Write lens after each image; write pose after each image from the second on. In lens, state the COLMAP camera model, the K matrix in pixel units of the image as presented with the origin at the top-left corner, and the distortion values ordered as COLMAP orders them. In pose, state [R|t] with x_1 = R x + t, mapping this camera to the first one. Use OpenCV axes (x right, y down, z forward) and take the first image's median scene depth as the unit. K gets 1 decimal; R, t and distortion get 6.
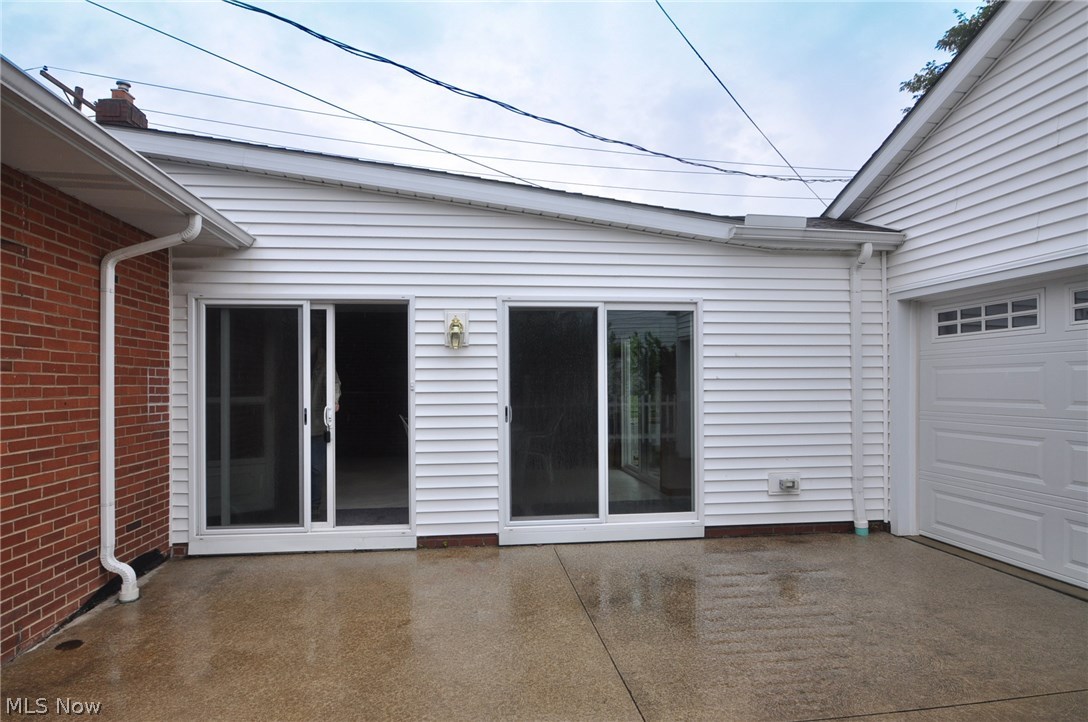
lens RADIAL K [[594.6, 0, 540.8], [0, 594.6, 378.4], [0, 0, 1]] dist [-0.002474, -0.018994]
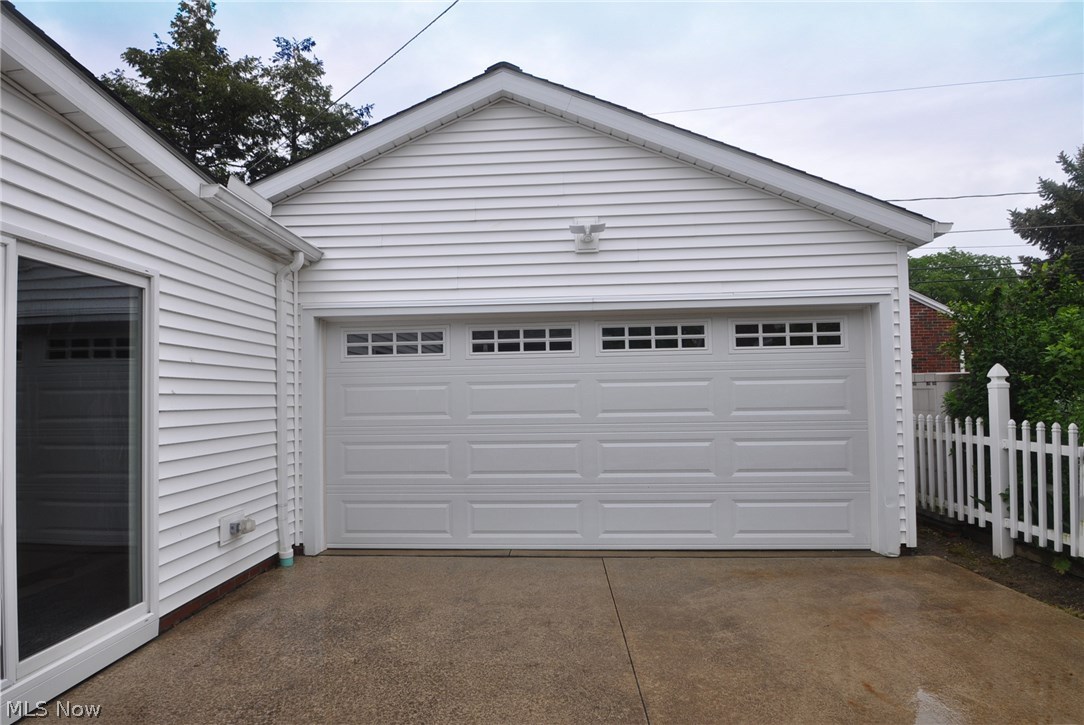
lens RADIAL K [[564.7, 0, 539.6], [0, 564.7, 383.1], [0, 0, 1]] dist [-0.022300, 0.000133]
pose [[0.177626, 0.027357, 0.983718, -0.264157], [0.003495, 0.999590, -0.028429, 0.007878], [-0.984092, 0.008488, 0.177457, 0.477977]]
